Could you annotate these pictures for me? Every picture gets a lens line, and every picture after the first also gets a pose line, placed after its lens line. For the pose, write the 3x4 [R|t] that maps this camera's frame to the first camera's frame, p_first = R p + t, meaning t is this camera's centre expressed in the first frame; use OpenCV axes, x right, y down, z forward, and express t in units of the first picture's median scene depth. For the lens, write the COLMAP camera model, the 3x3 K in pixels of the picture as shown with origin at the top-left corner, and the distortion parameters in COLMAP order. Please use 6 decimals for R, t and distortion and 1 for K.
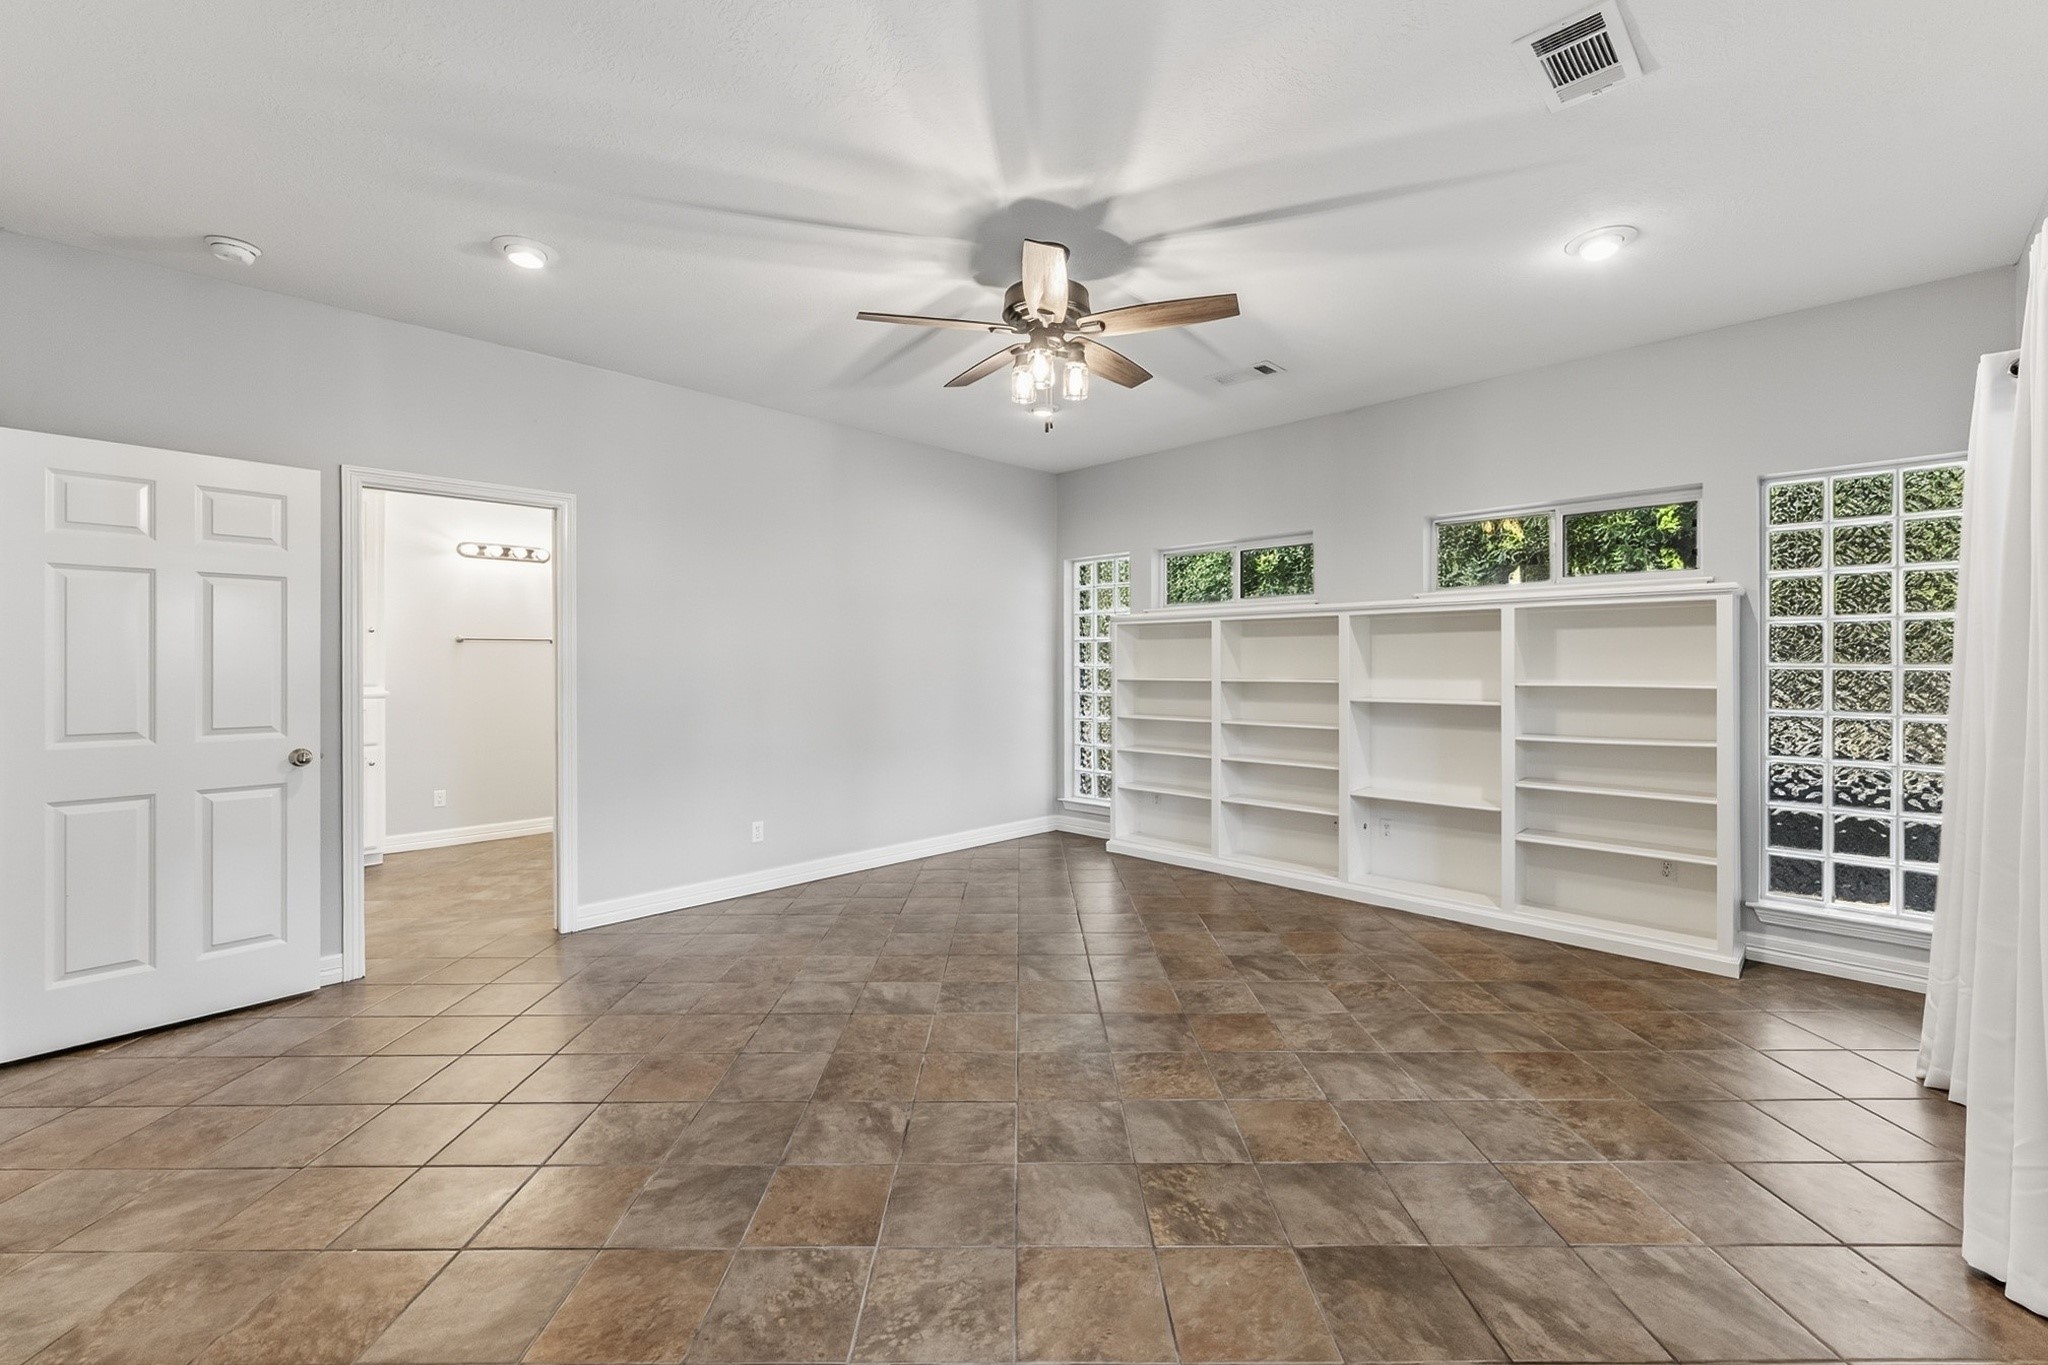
lens RADIAL K [[852.6, 0, 1018.6], [0, 852.6, 662.7], [0, 0, 1]] dist [0.002211, -0.000245]
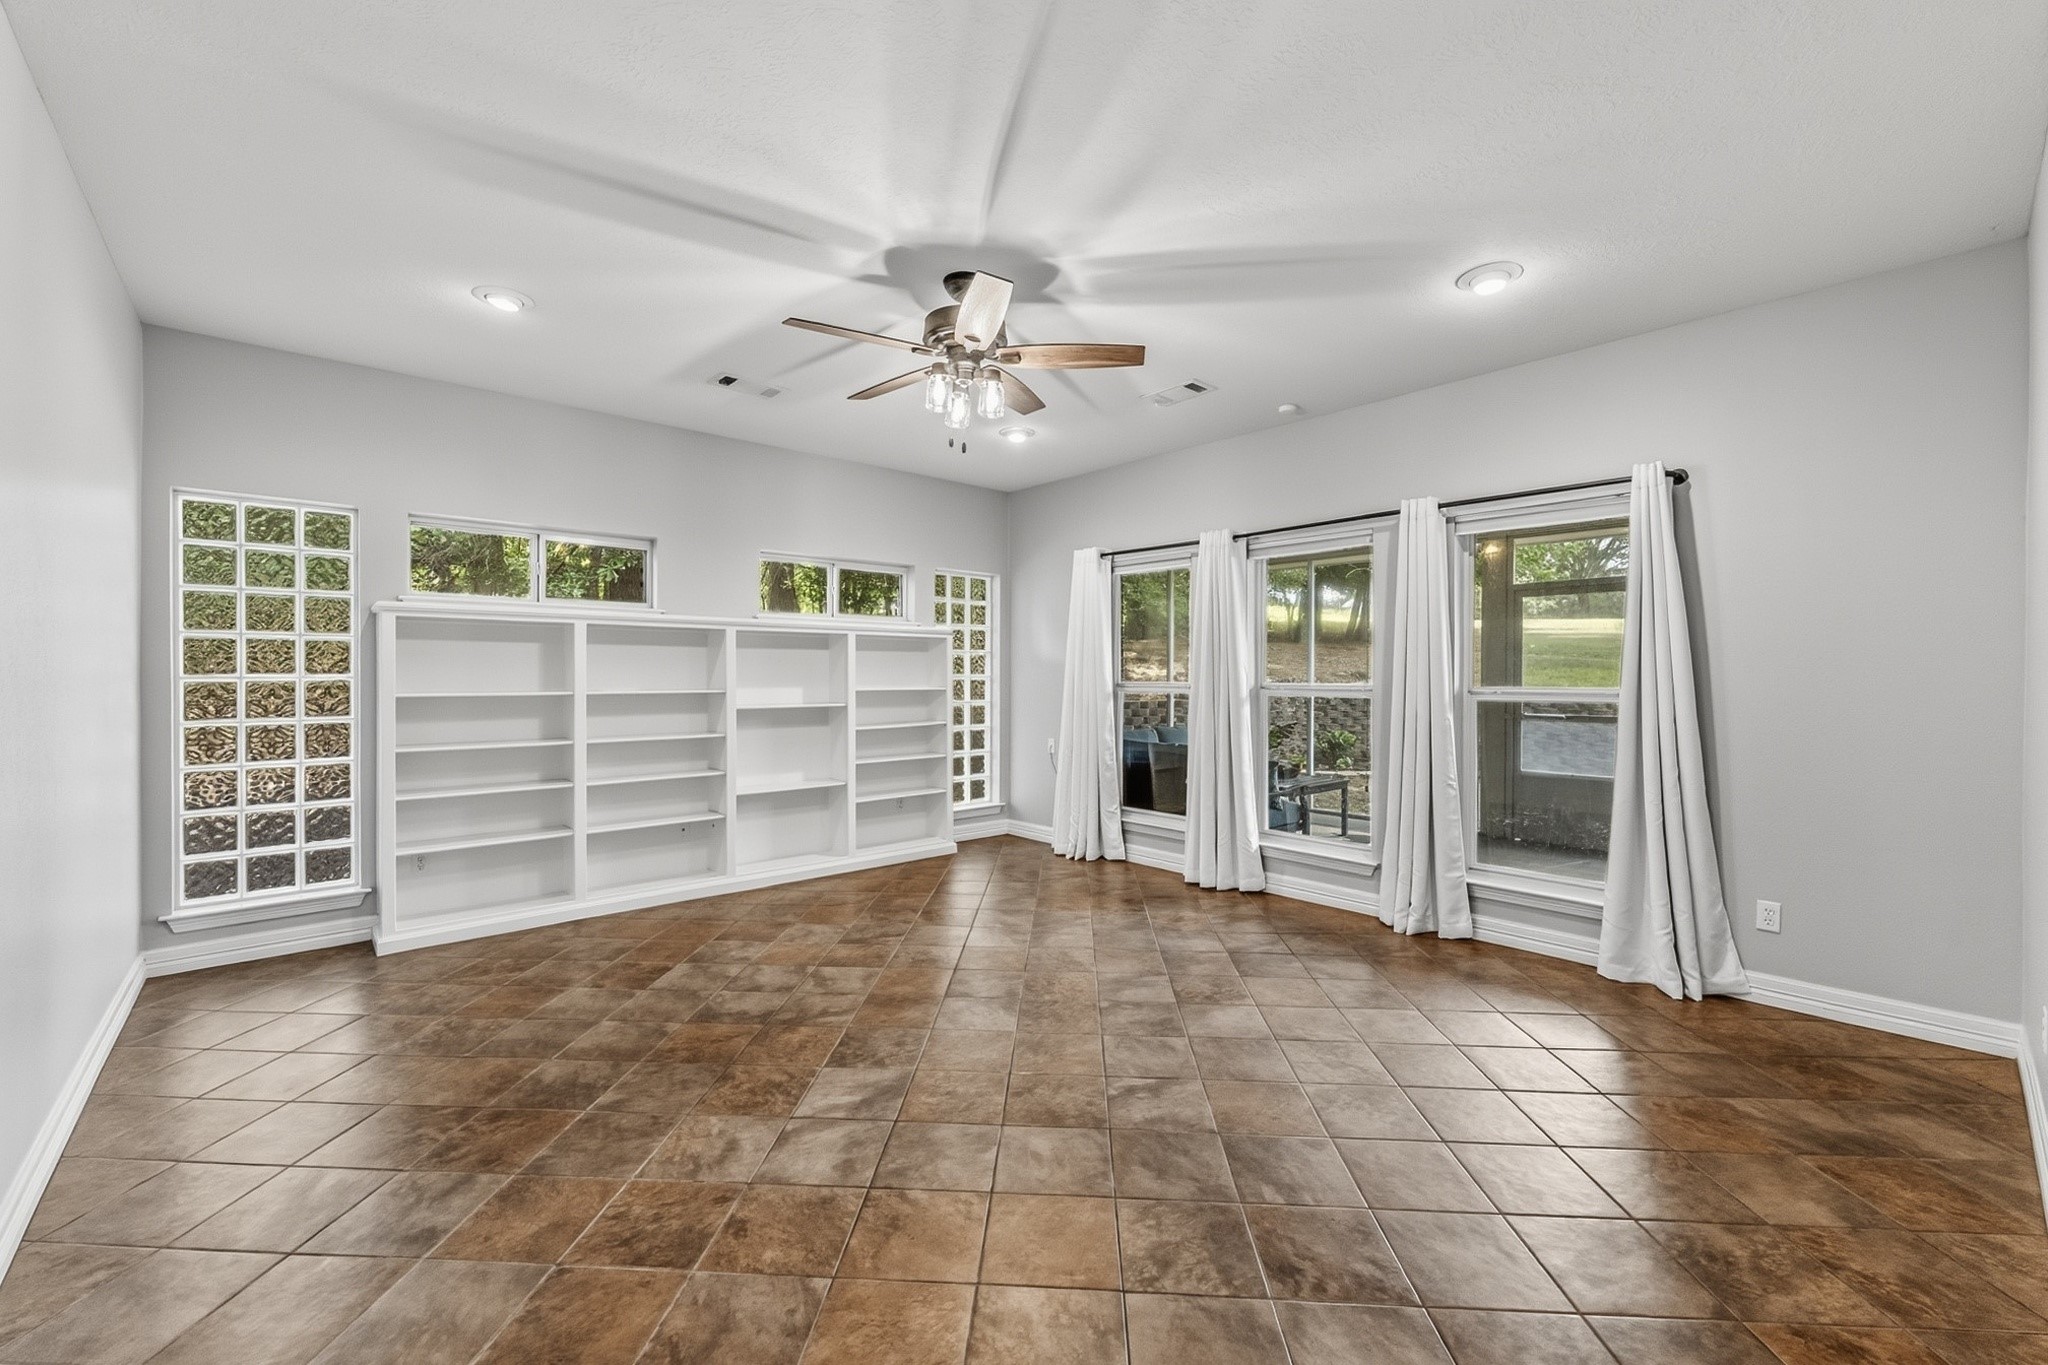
lens RADIAL K [[833.7, 0, 1023.3], [0, 833.7, 676.1], [0, 0, 1]] dist [0.001506, -0.000033]
pose [[0.041071, 0.002048, 0.999154, -0.750209], [0.003055, 0.999993, -0.002175, 0.006289], [-0.999152, 0.003142, 0.041064, 0.670299]]
